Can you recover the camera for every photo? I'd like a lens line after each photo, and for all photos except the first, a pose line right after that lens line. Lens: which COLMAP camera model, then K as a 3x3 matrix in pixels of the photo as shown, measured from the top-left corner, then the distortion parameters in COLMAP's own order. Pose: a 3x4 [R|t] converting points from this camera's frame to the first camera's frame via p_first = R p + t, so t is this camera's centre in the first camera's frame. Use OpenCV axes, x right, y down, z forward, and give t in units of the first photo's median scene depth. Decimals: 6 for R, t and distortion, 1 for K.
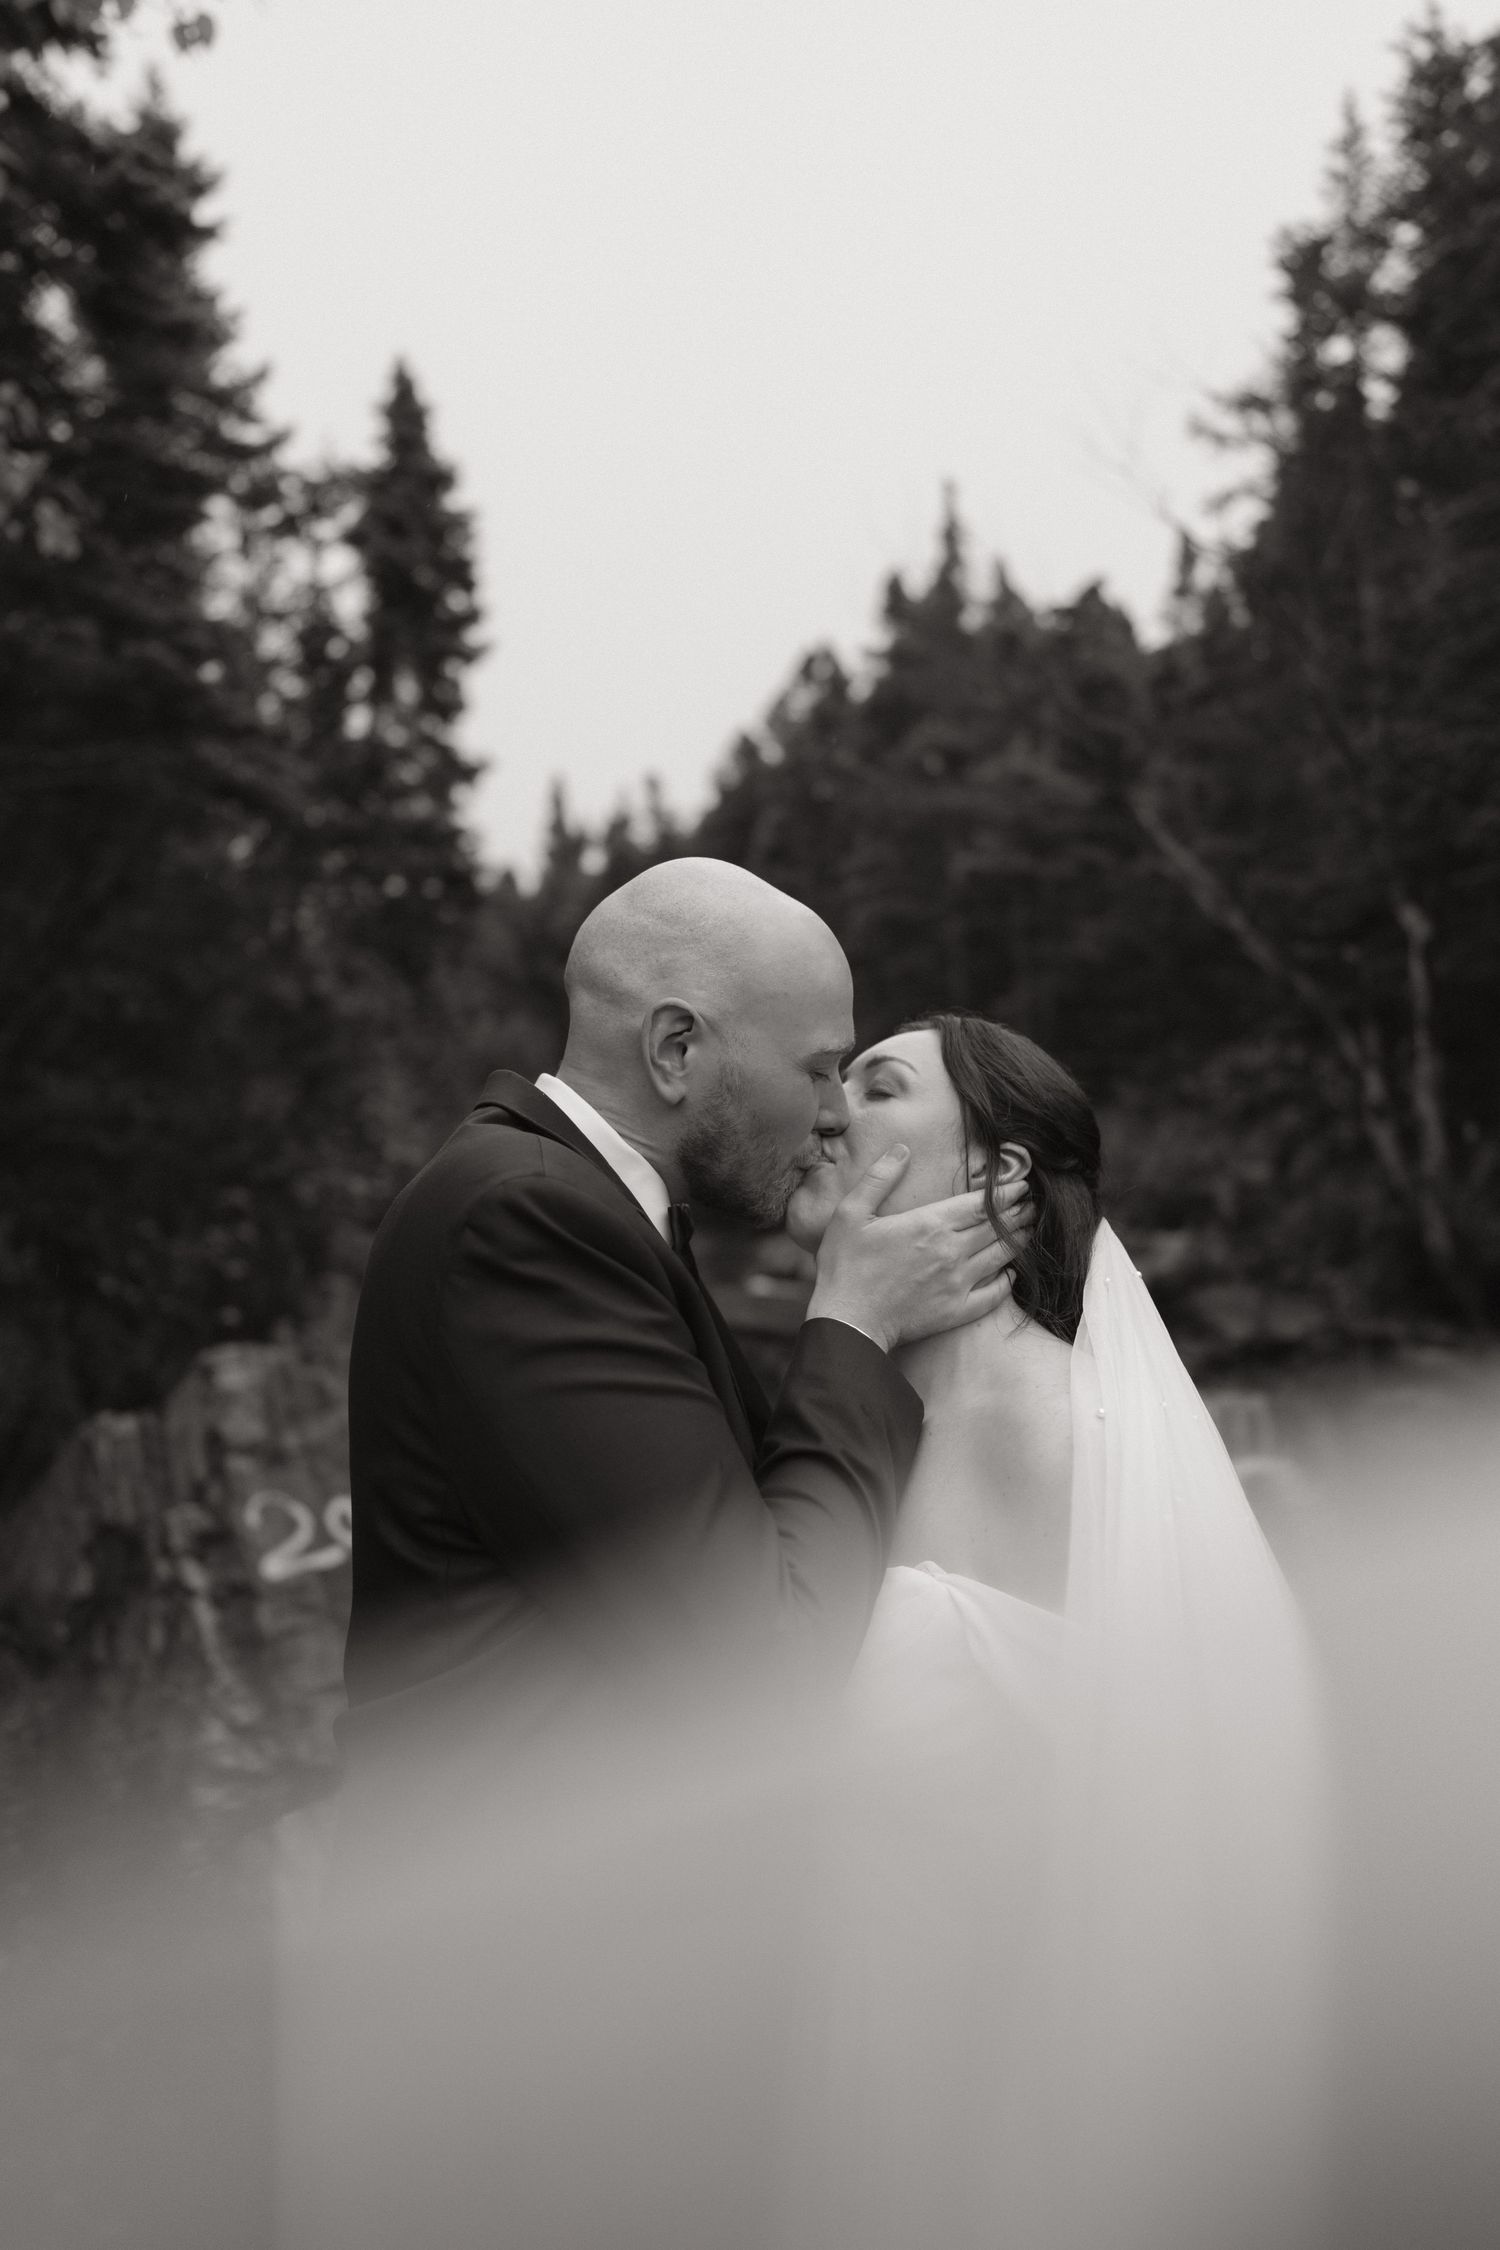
lens RADIAL K [[1491.4, 0, 751.2], [0, 1491.4, 1140.7], [0, 0, 1]] dist [-0.004587, 0.003666]
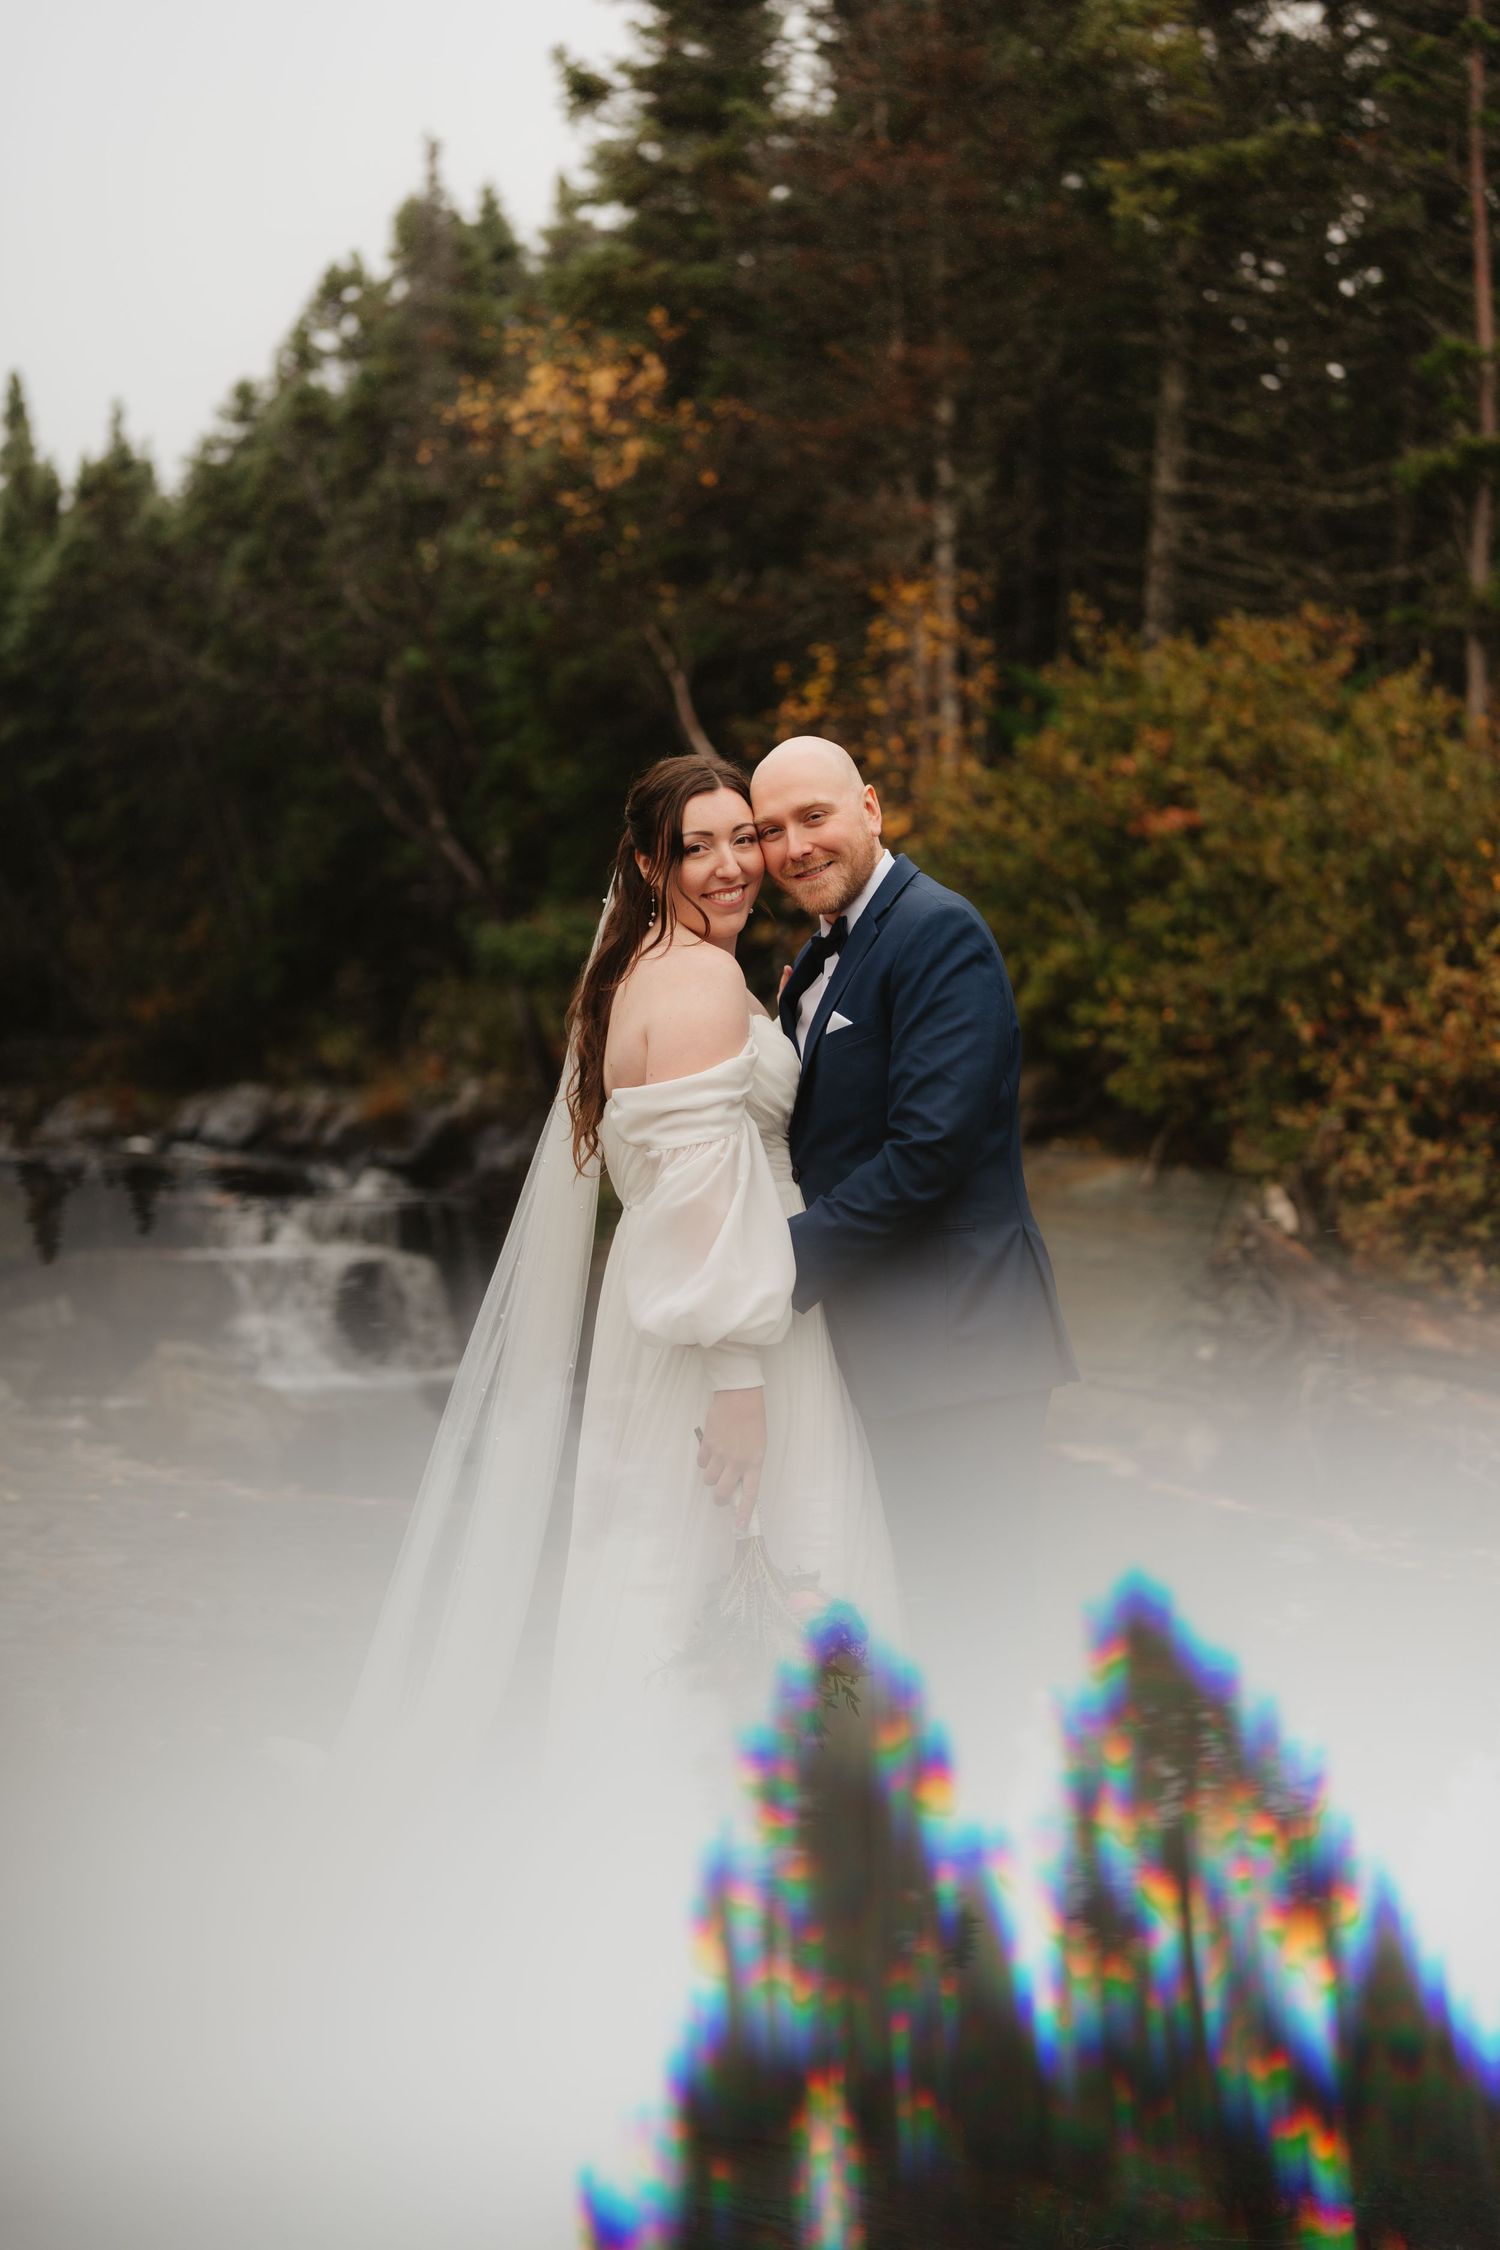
lens RADIAL K [[3114.1, 0, 753.9], [0, 3114.1, 1062.2], [0, 0, 1]] dist [0.117867, 0.042142]
pose [[0.998265, -0.020924, 0.055029, 0.404093], [0.018136, 0.998550, 0.050686, -0.069195], [-0.056010, -0.049600, 0.997197, -1.411827]]
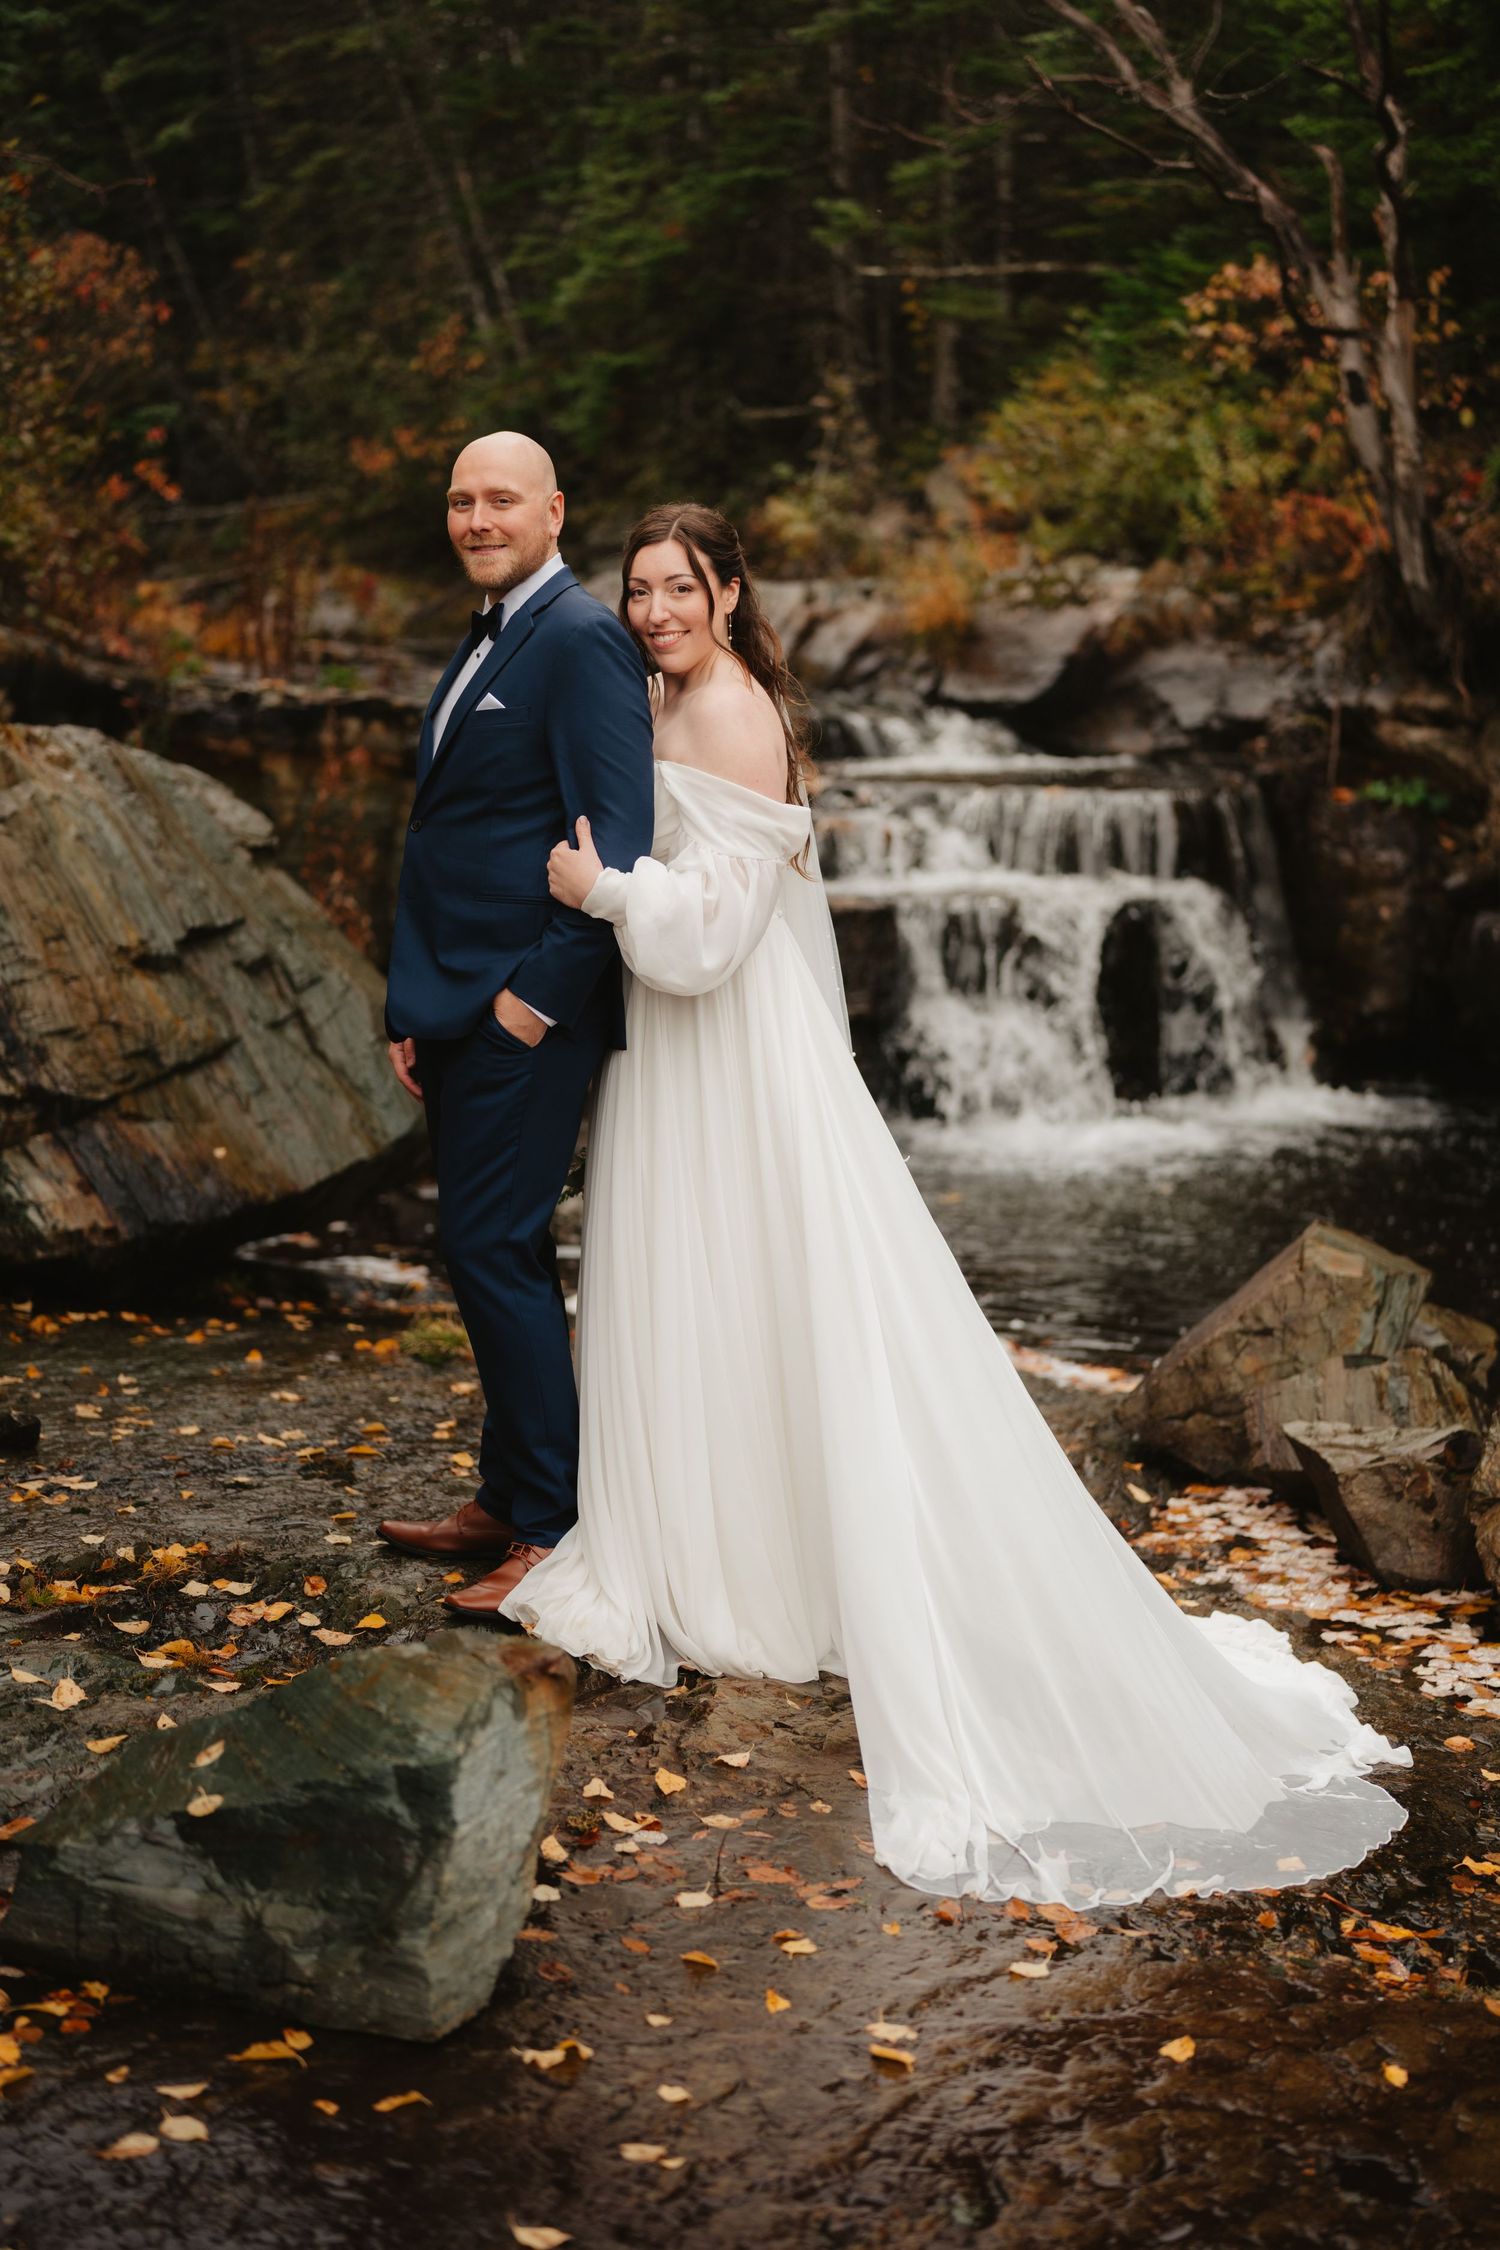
lens RADIAL K [[3108.3, 0, 747.0], [0, 3108.3, 1132.1], [0, 0, 1]] dist [-0.005353, 0.059375]
pose [[0.997007, -0.035565, 0.068648, 0.018244], [0.018145, 0.970752, 0.239399, -0.029491], [-0.075155, -0.237437, 0.968491, -0.408155]]
